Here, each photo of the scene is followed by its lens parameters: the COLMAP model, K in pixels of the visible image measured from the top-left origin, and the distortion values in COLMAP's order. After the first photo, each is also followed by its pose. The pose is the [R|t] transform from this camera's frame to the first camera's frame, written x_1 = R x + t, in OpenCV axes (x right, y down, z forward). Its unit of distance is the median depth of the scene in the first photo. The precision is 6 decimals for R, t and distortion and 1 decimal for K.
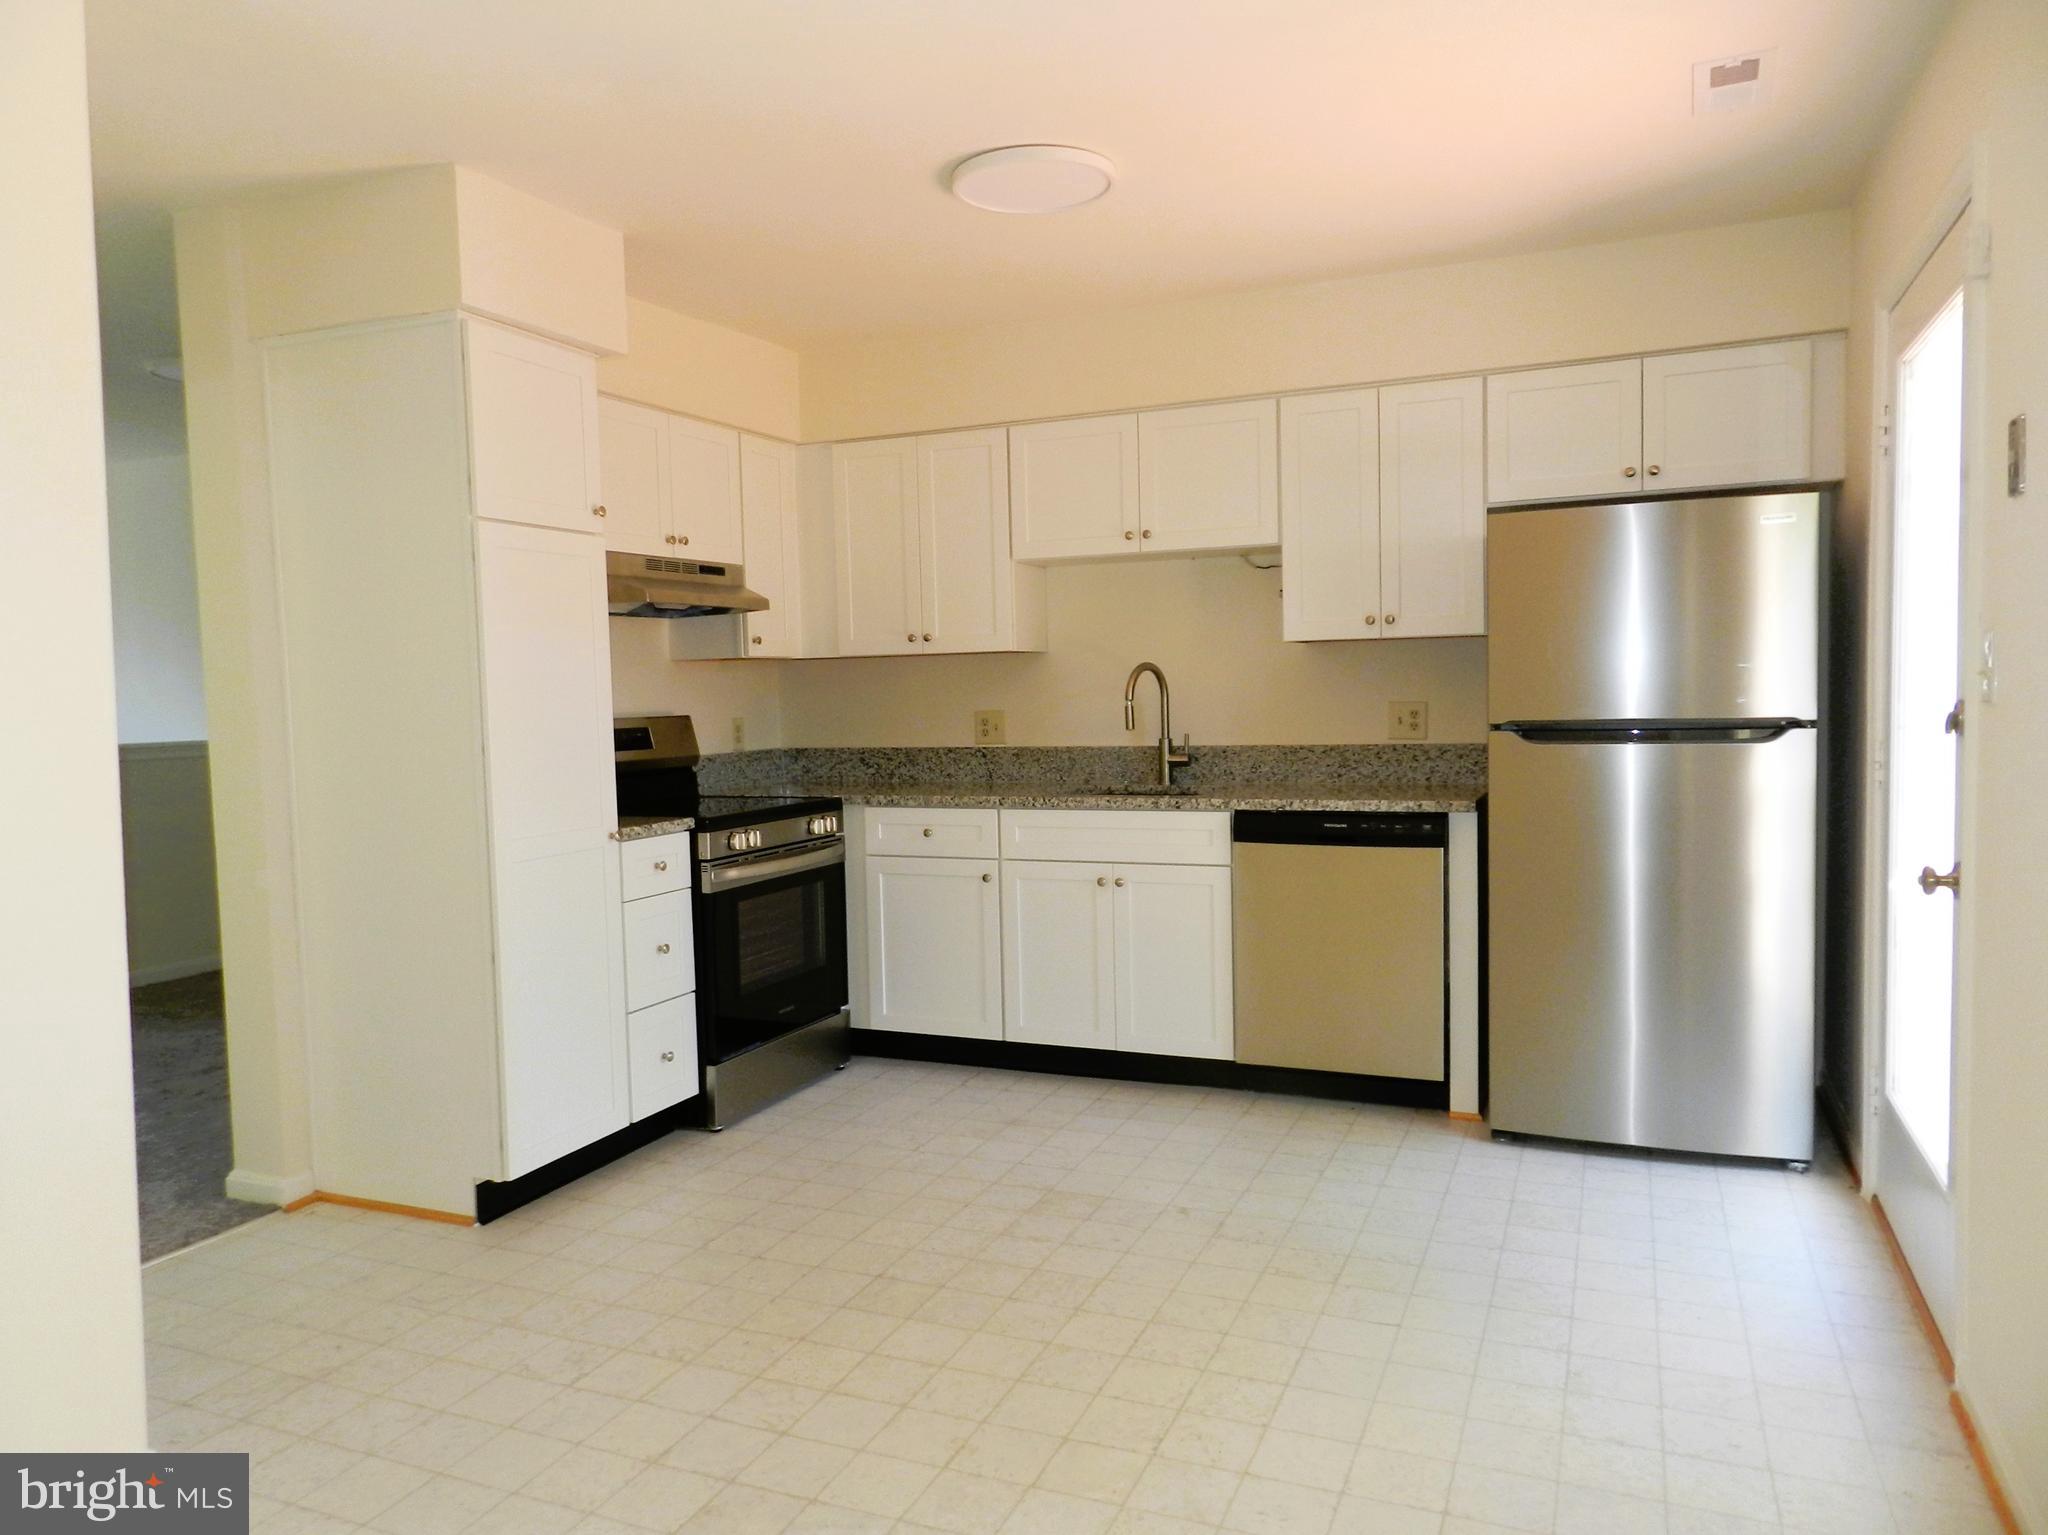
lens RADIAL K [[1405.0, 0, 1016.9], [0, 1405.0, 770.8], [0, 0, 1]] dist [0.002202, 0.006375]
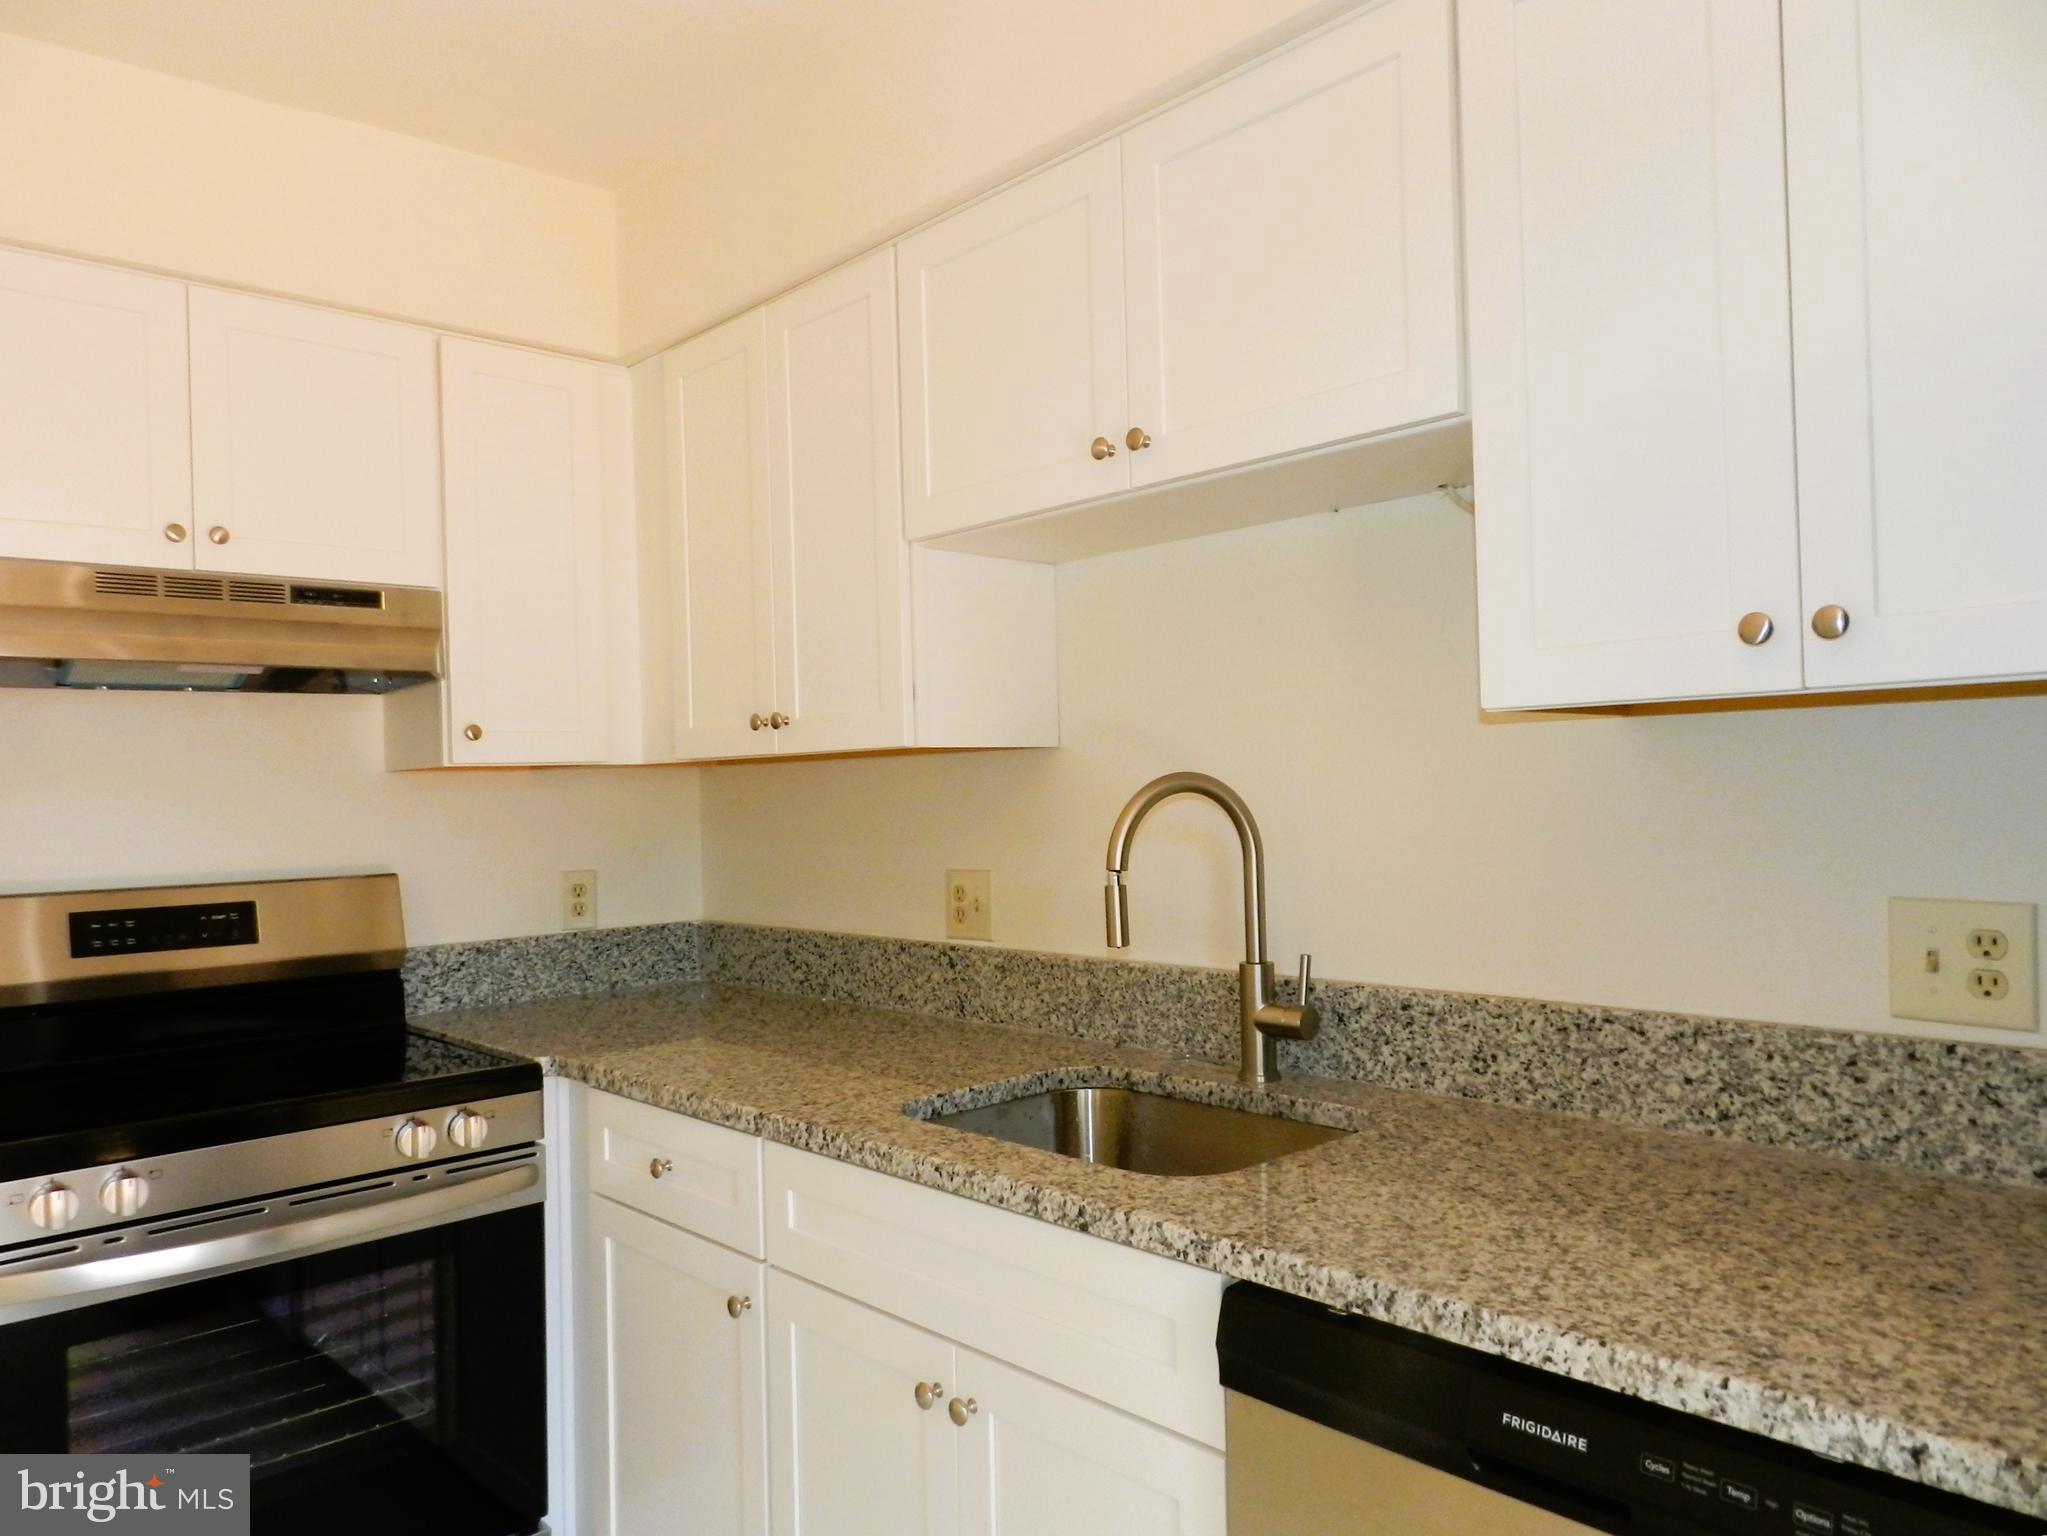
lens RADIAL K [[1404.3, 0, 1016.4], [0, 1404.3, 771.3], [0, 0, 1]] dist [0.002202, 0.006375]
pose [[0.915944, -0.004908, -0.401276, 0.209033], [-0.020588, 0.998034, -0.059202, -0.053509], [0.400777, 0.062487, 0.914042, 0.625925]]
